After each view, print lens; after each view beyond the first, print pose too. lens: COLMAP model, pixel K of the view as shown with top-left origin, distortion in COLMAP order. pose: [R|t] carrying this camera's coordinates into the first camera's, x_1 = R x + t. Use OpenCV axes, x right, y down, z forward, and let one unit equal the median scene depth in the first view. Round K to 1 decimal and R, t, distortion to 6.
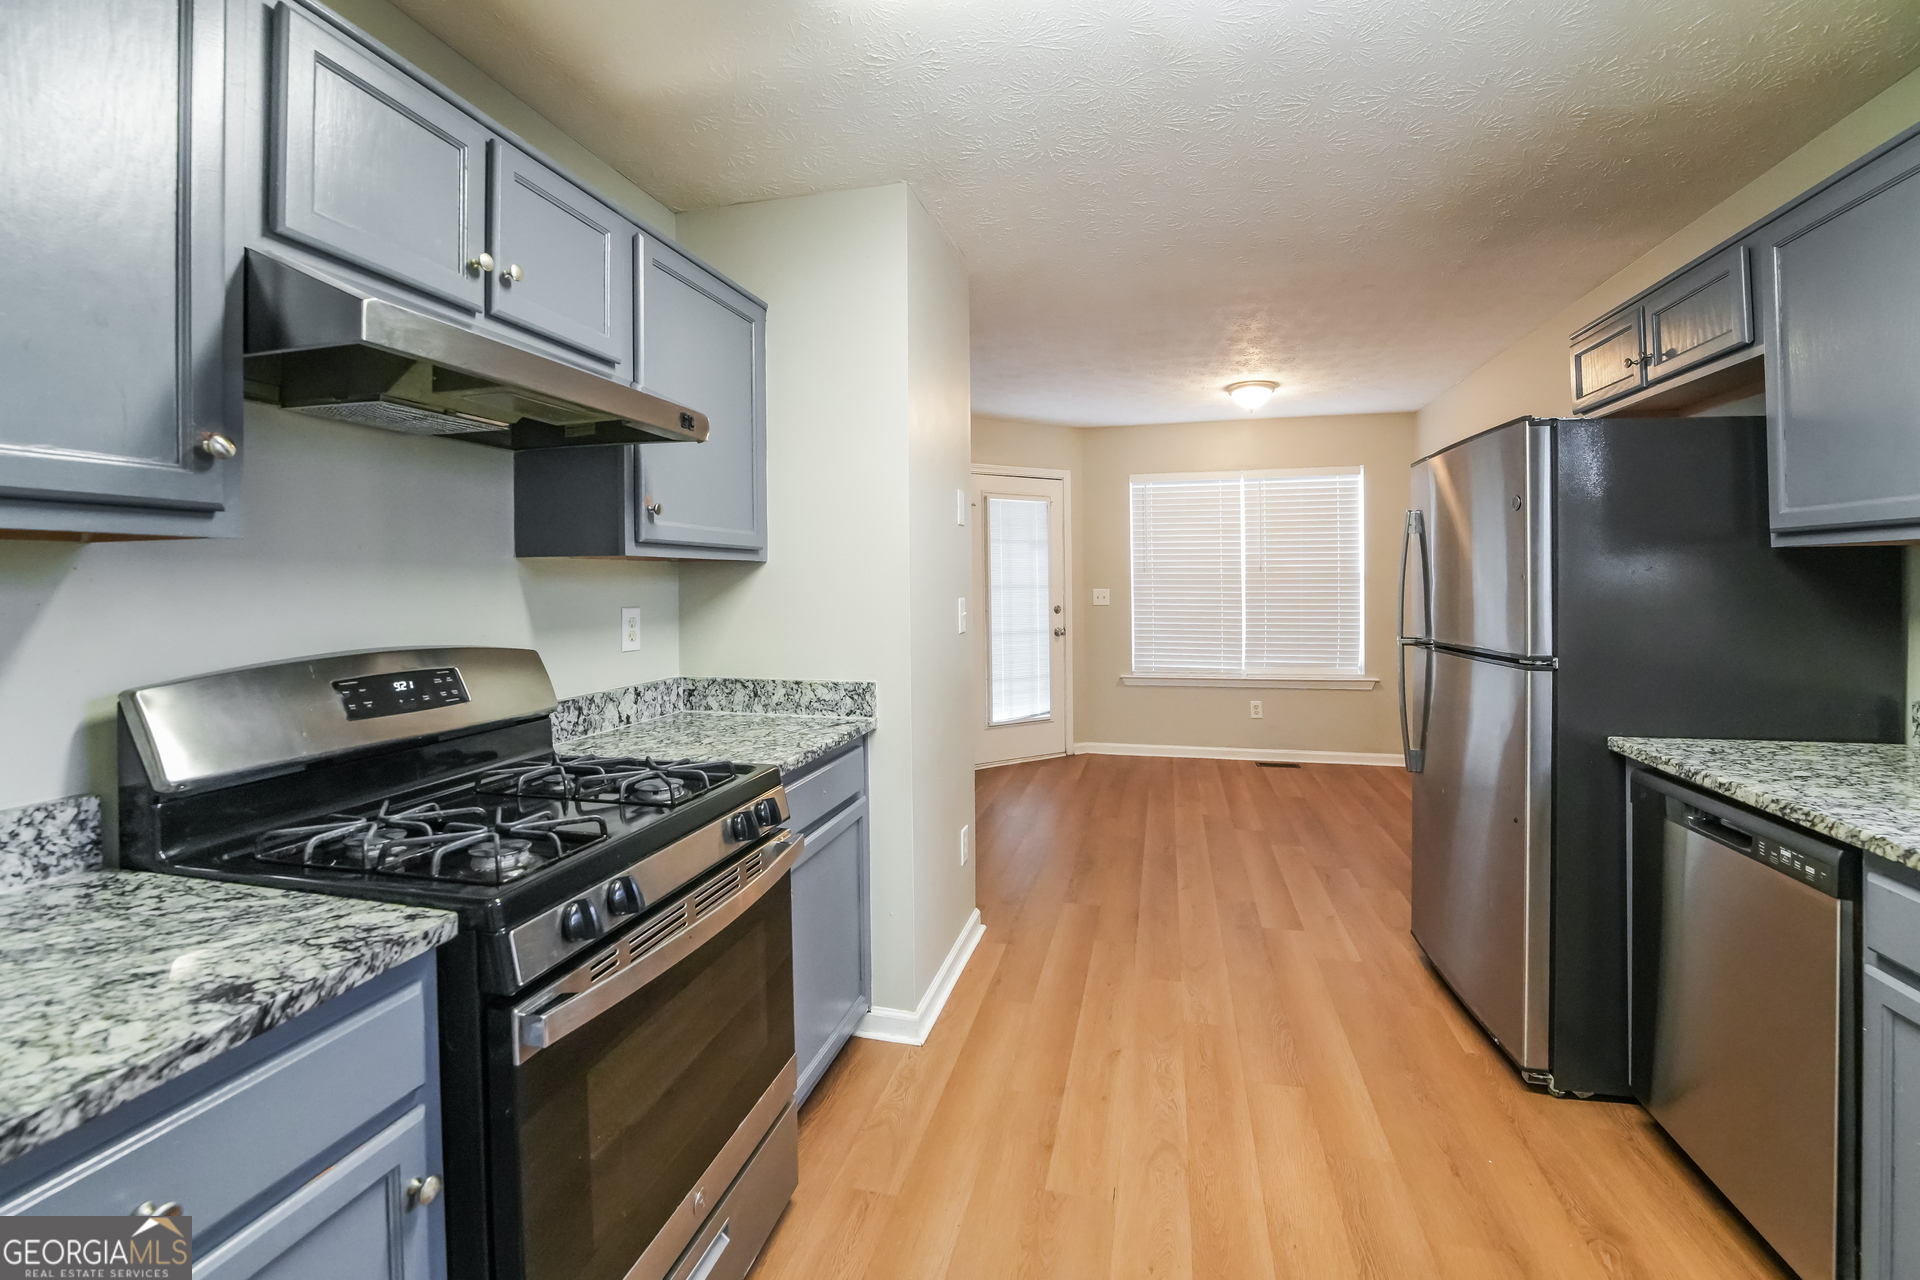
lens RADIAL K [[788.5, 0, 979.8], [0, 788.5, 588.7], [0, 0, 1]] dist [-0.019749, 0.000584]
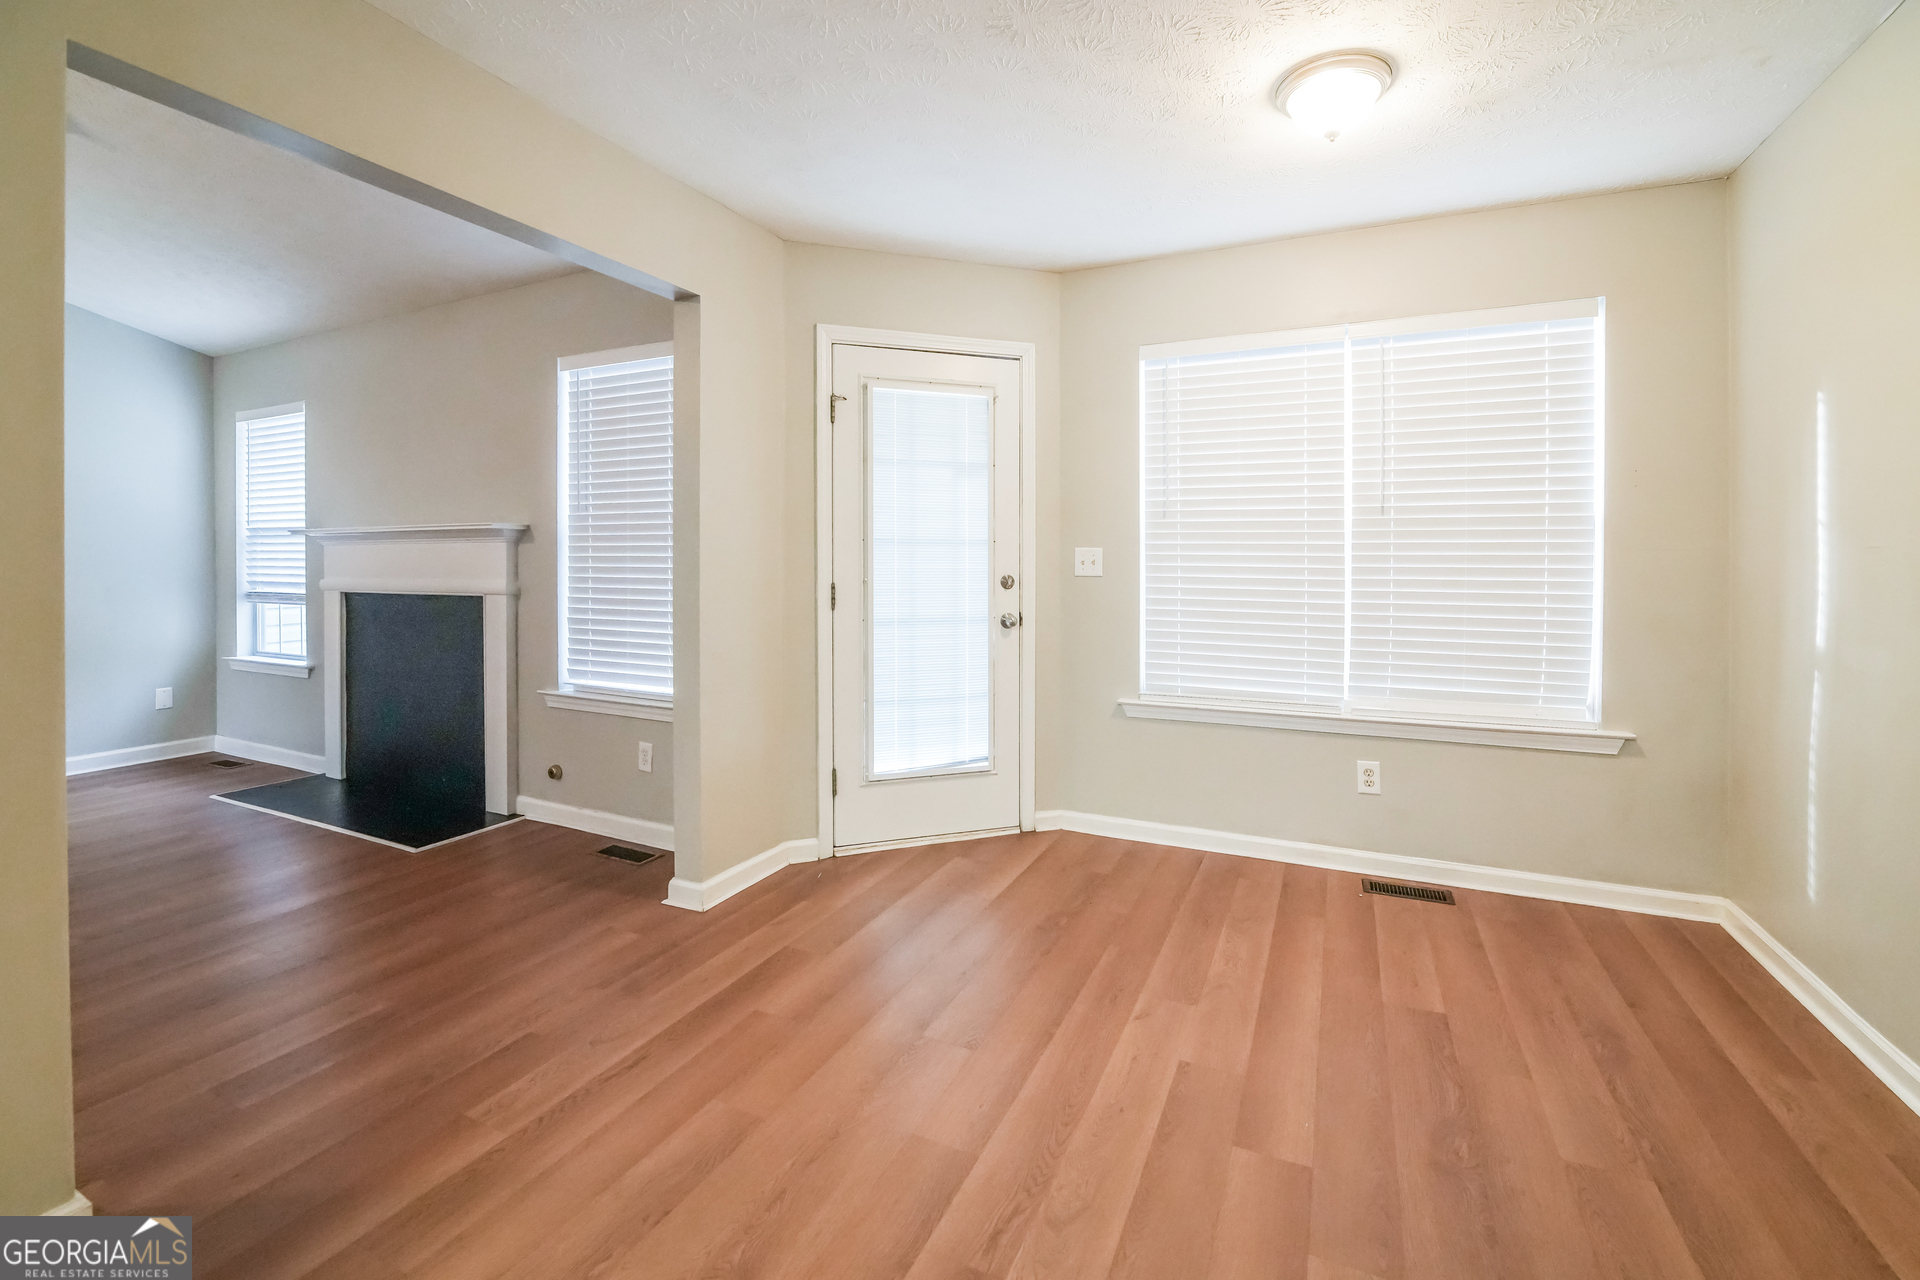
lens RADIAL K [[788.5, 0, 977.7], [0, 788.5, 577.3], [0, 0, 1]] dist [-0.019749, 0.000584]
pose [[0.980360, 0.011984, -0.196851, 0.194205], [-0.008317, 0.999776, 0.019446, 0.011693], [0.197040, -0.017427, 0.980241, 0.428355]]
